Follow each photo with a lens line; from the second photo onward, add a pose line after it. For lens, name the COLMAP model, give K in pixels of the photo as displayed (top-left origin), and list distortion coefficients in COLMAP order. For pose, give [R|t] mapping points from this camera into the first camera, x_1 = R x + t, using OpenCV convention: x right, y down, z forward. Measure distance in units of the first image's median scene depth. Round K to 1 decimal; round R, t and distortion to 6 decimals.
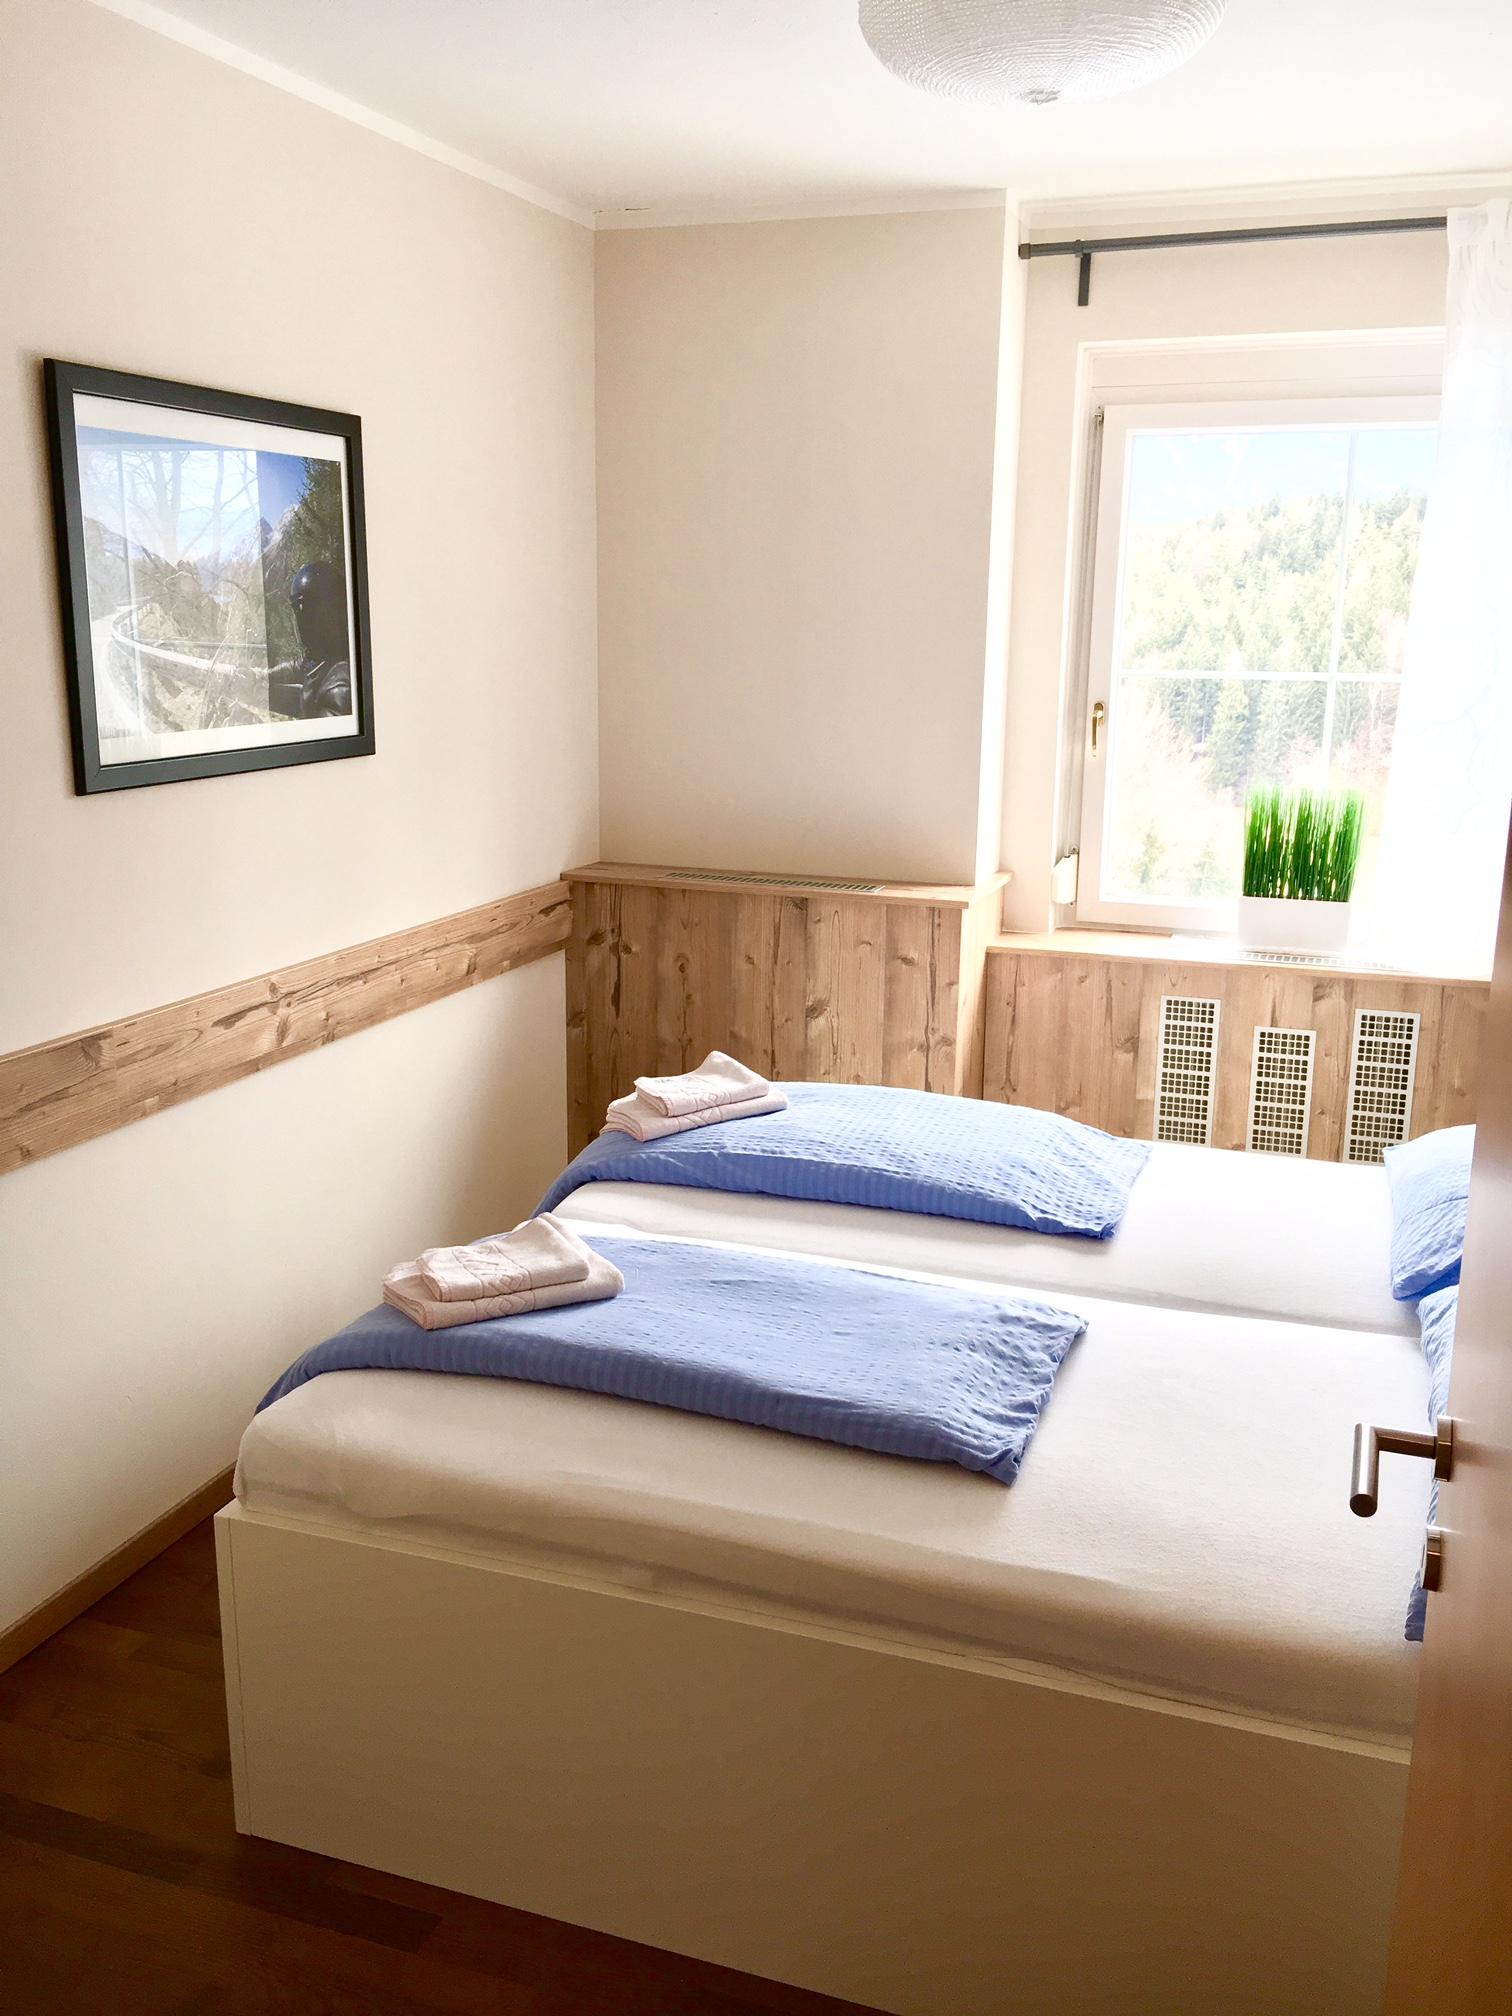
lens RADIAL K [[1745.1, 0, 756.0], [0, 1745.1, 1008.0], [0, 0, 1]] dist [0.091081, -0.128026]
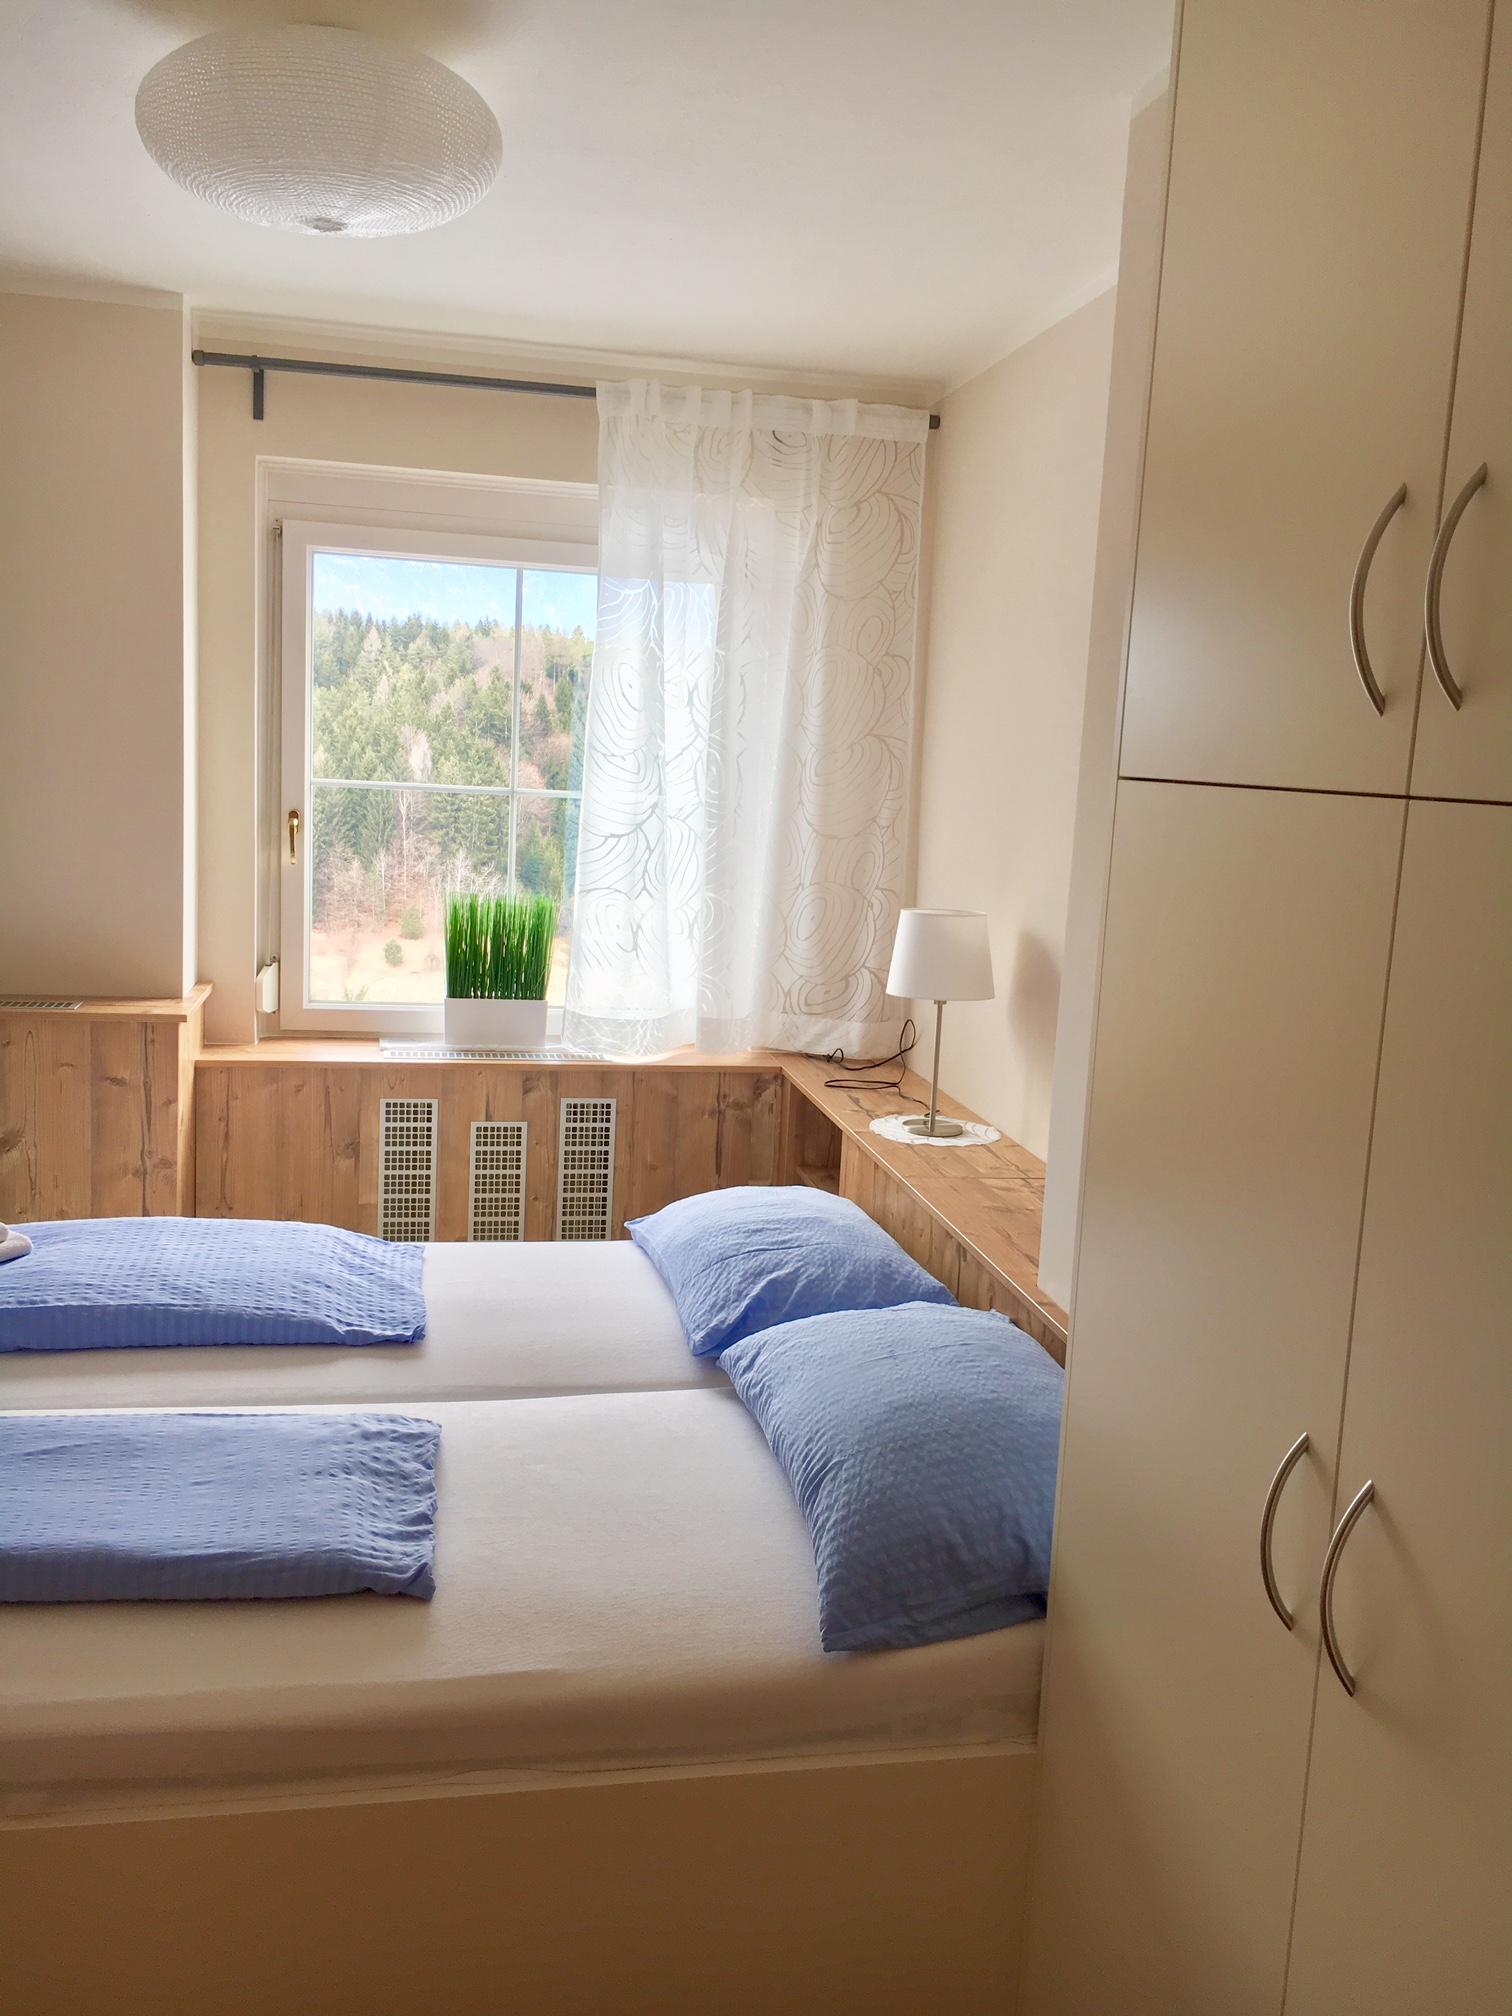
lens RADIAL K [[1745.1, 0, 756.0], [0, 1745.1, 1008.0], [0, 0, 1]] dist [0.091081, -0.128026]
pose [[0.857409, -0.043642, 0.512781, -0.102990], [0.074222, 0.996467, -0.039297, -0.003686], [-0.509255, 0.071753, 0.857619, 0.018722]]
